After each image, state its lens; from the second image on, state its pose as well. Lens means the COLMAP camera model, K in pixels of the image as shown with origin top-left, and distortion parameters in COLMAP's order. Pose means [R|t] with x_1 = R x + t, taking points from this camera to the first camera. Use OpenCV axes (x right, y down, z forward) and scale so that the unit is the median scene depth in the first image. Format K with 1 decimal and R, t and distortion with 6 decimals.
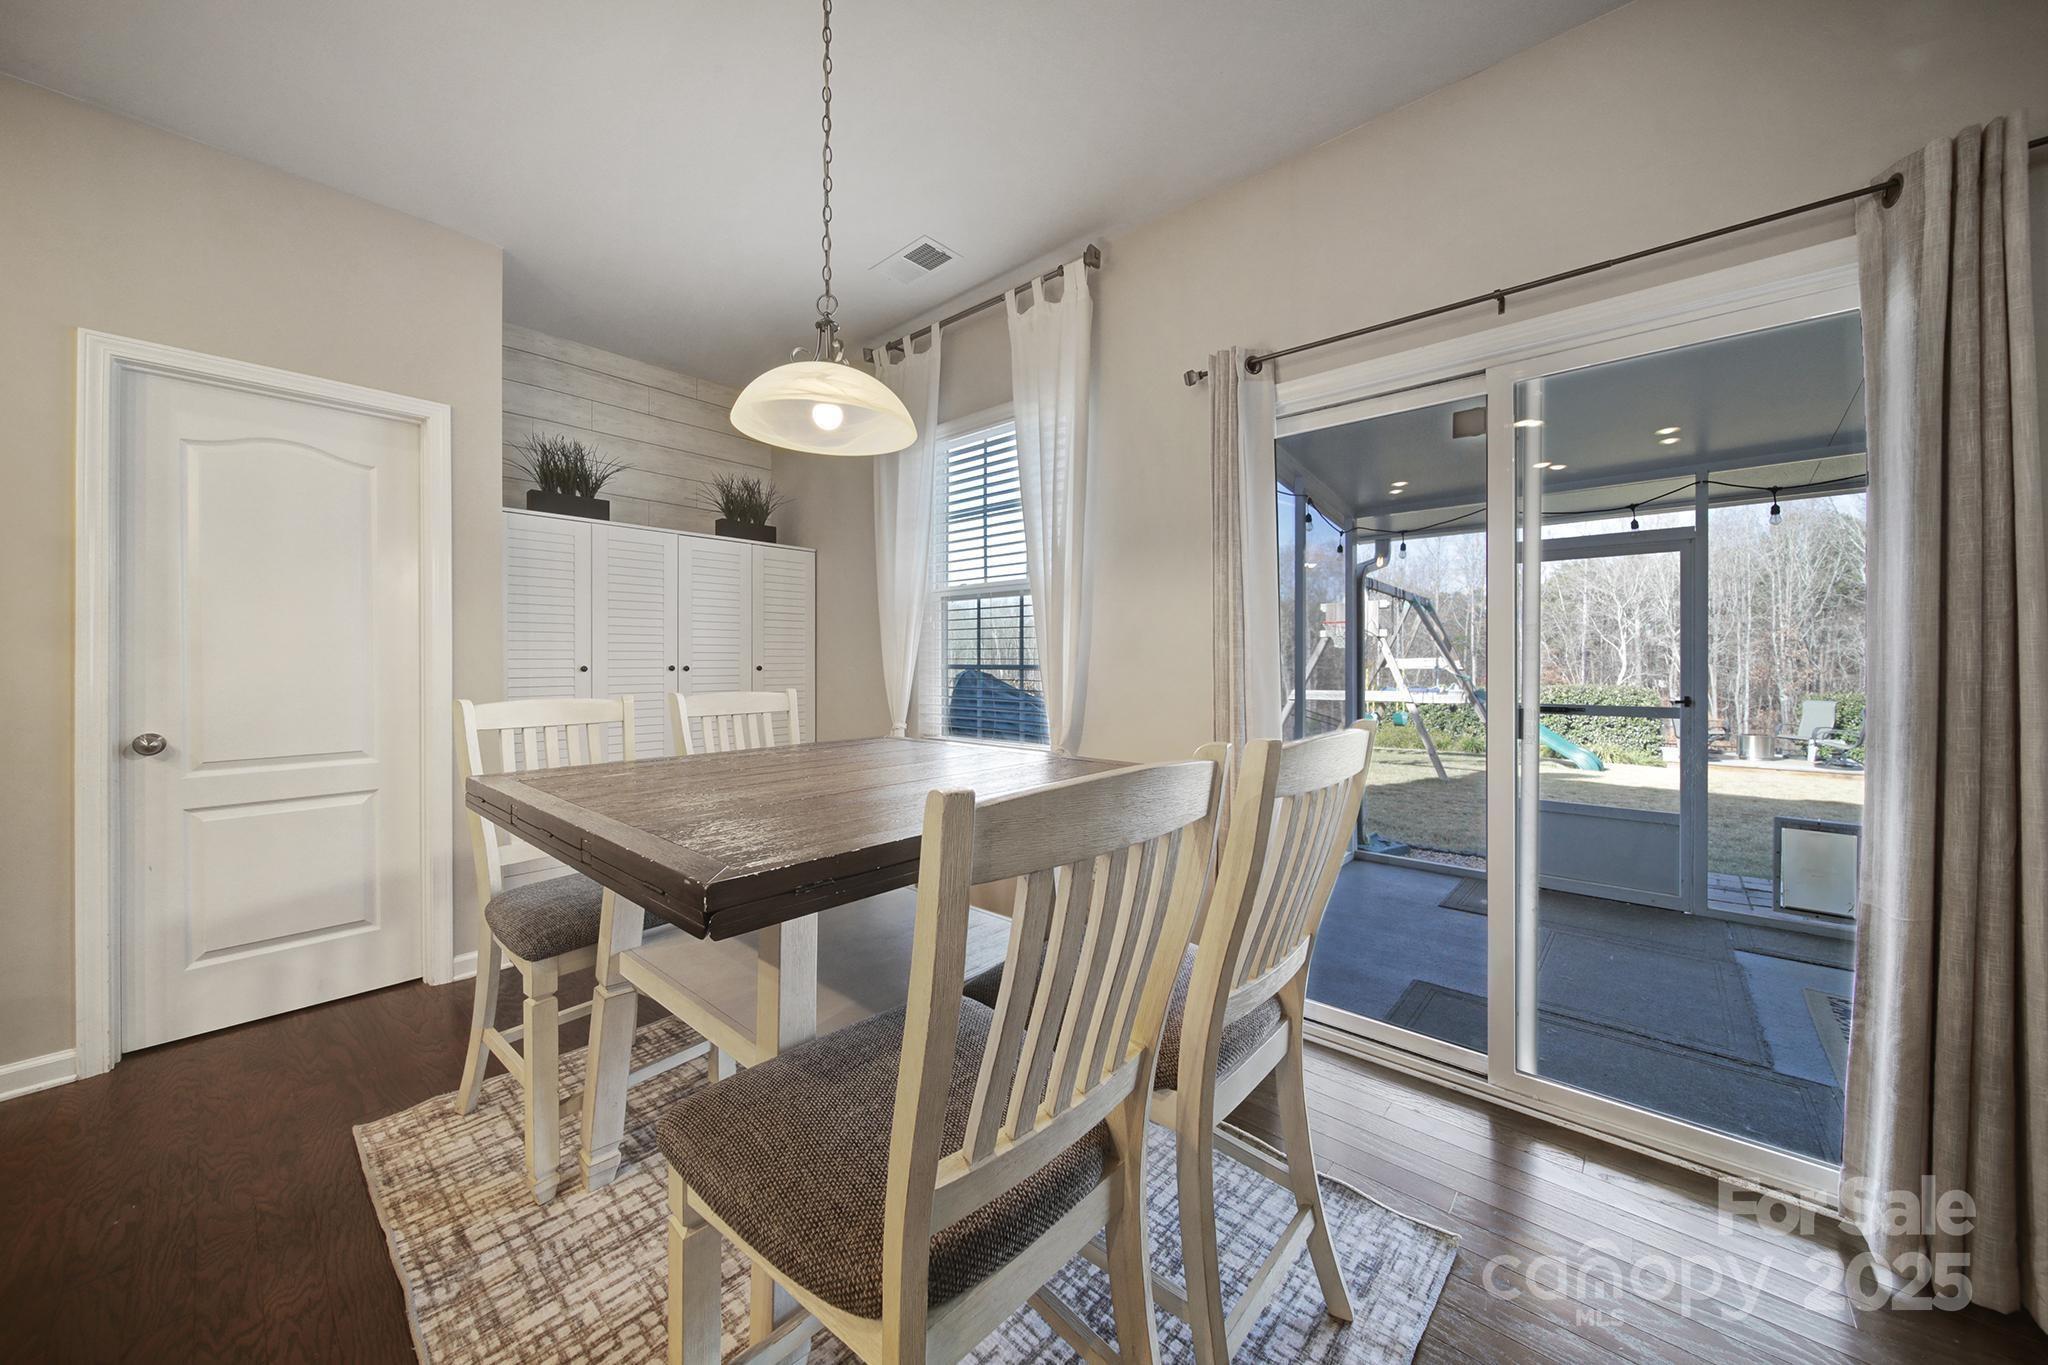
lens RADIAL K [[718.7, 0, 1024.3], [0, 718.7, 660.8], [0, 0, 1]] dist [-0.000848, 0.000016]
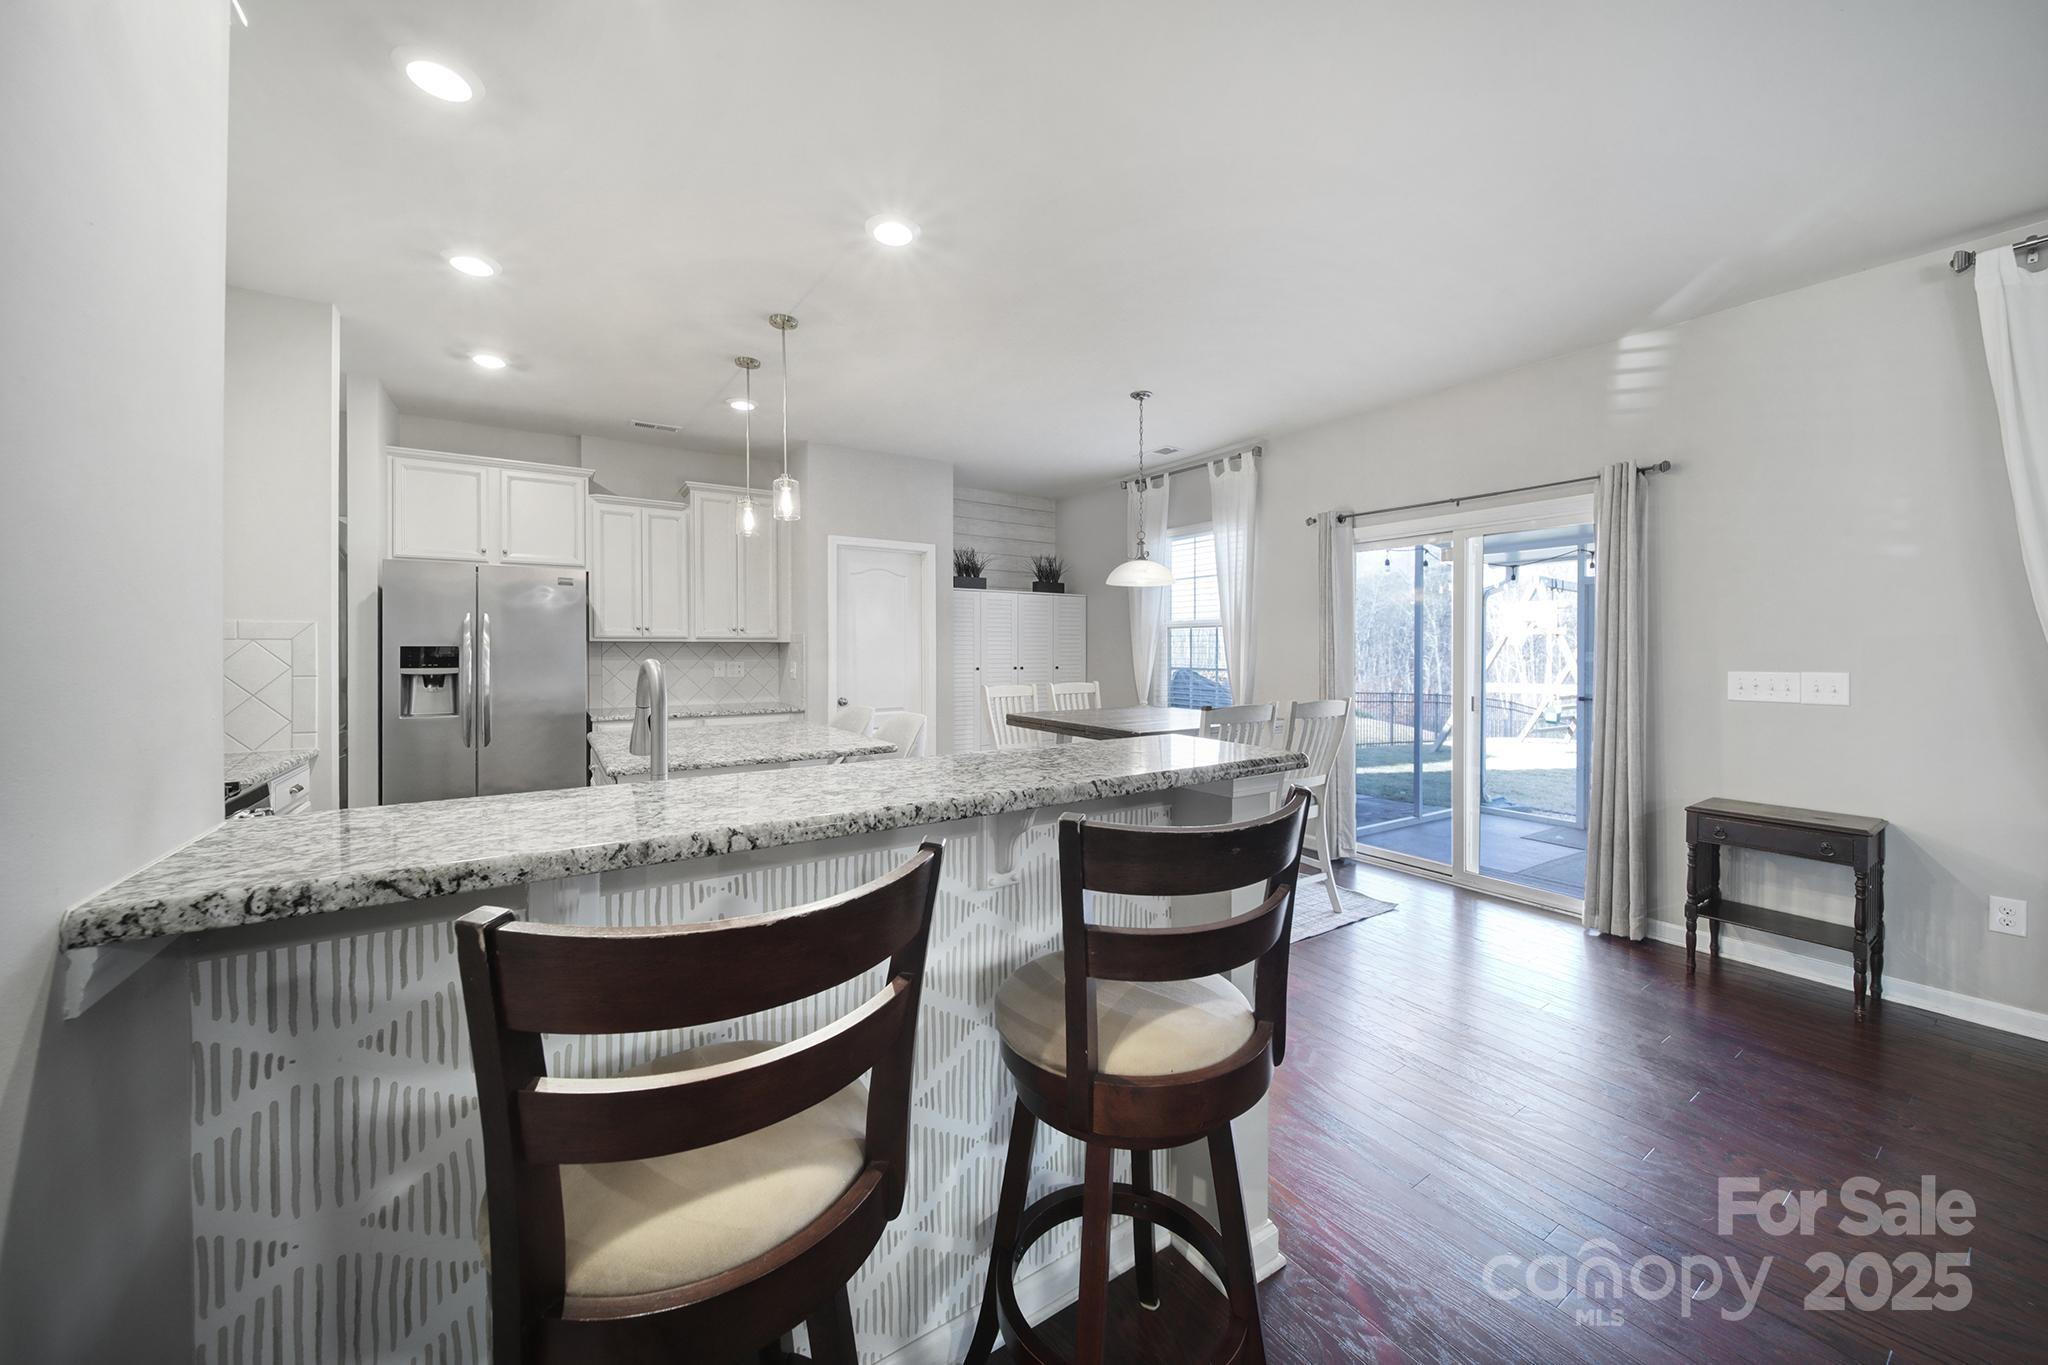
lens RADIAL K [[727.4, 0, 1014.7], [0, 727.4, 652.0], [0, 0, 1]] dist [-0.000903, -0.000369]
pose [[0.963617, 0.000931, -0.267286, -0.004868], [0.001088, 0.999972, 0.007406, -0.044405], [0.267285, -0.007428, 0.963589, -0.769988]]
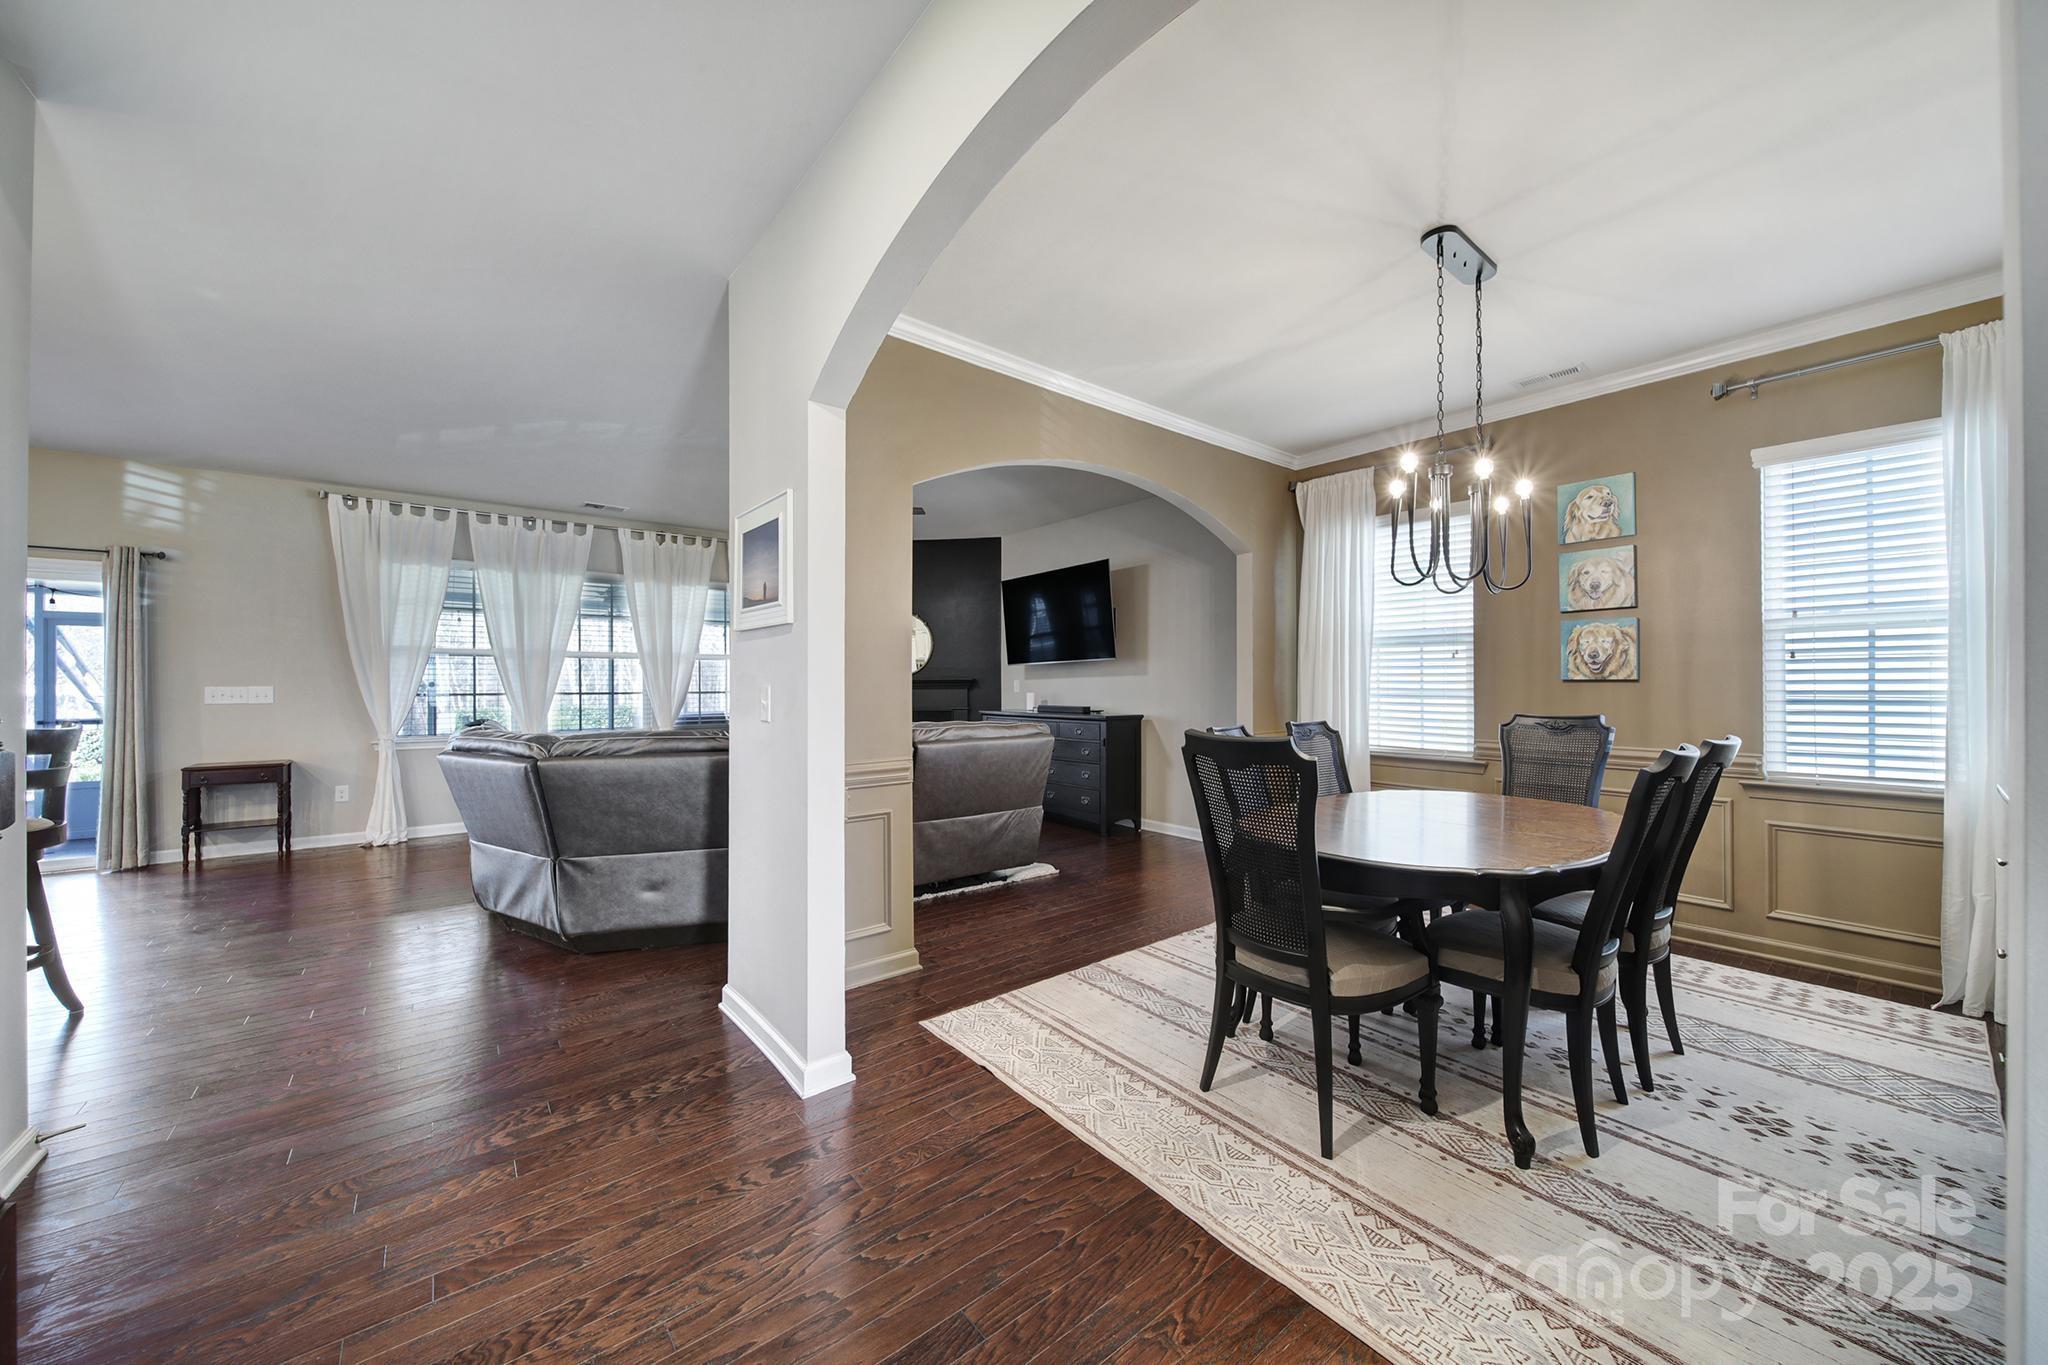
lens RADIAL K [[702.8, 0, 1024.0], [0, 702.8, 682.5], [0, 0, 1]] dist [-0.012089, -0.000155]
pose [[0.165457, -0.000303, 0.986217, -0.524831], [0.001743, 0.999998, 0.000015, -0.019024], [-0.986216, 0.001716, 0.165457, -1.577941]]
